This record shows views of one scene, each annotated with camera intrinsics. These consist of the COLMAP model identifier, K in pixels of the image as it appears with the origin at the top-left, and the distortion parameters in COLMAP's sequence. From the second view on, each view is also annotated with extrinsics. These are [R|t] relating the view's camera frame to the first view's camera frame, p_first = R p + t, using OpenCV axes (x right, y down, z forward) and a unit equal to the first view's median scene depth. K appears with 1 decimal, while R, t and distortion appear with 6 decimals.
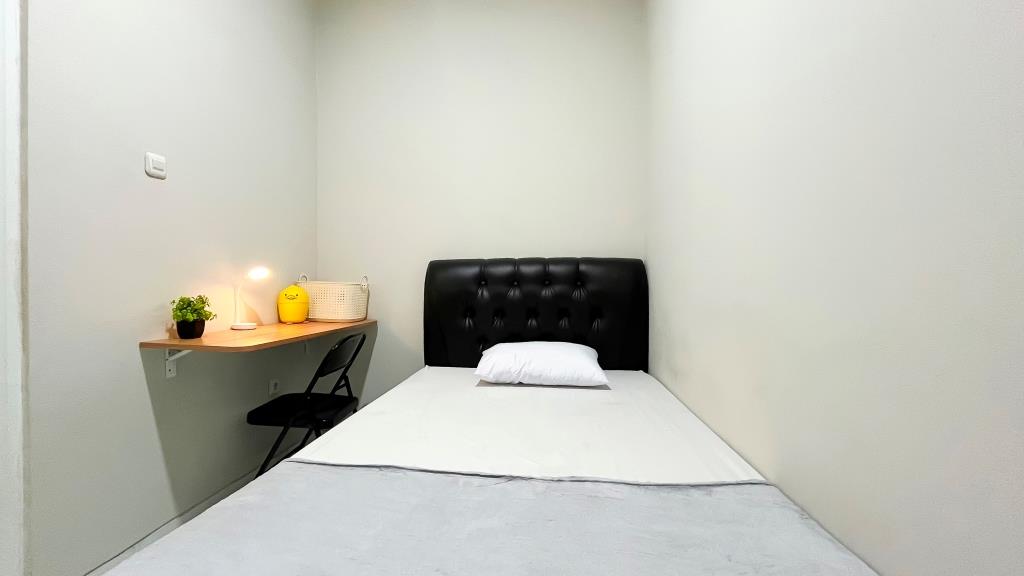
lens RADIAL K [[413.5, 0, 508.4], [0, 413.5, 286.7], [0, 0, 1]] dist [-0.003834, 0.000129]
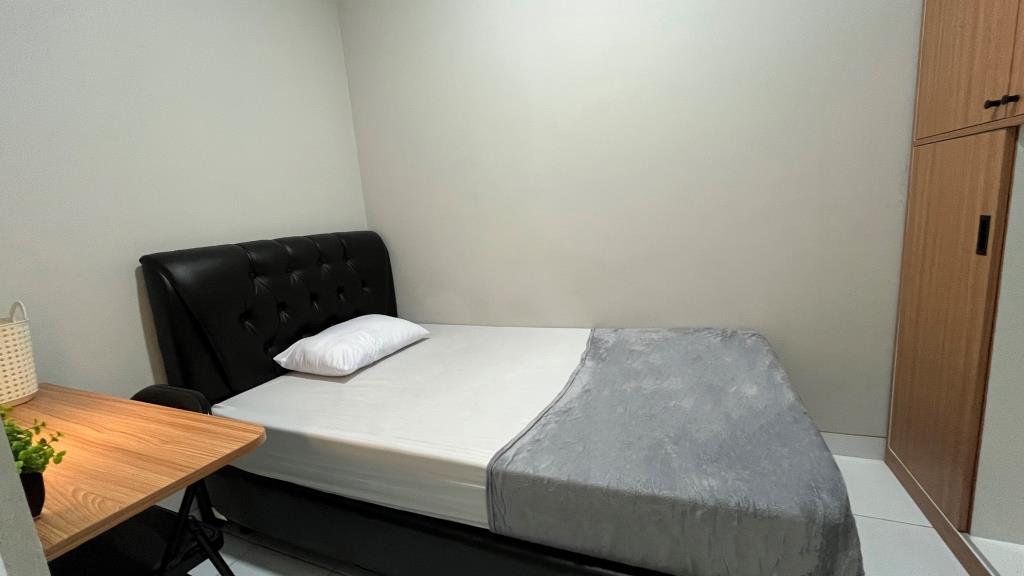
lens RADIAL K [[413.5, 0, 508.4], [0, 413.5, 286.7], [0, 0, 1]] dist [-0.003834, 0.000129]
pose [[0.286792, -0.196499, 0.937624, -0.703177], [0.094995, 0.979747, 0.176271, -0.081845], [-0.953271, 0.038516, 0.299651, 0.337795]]
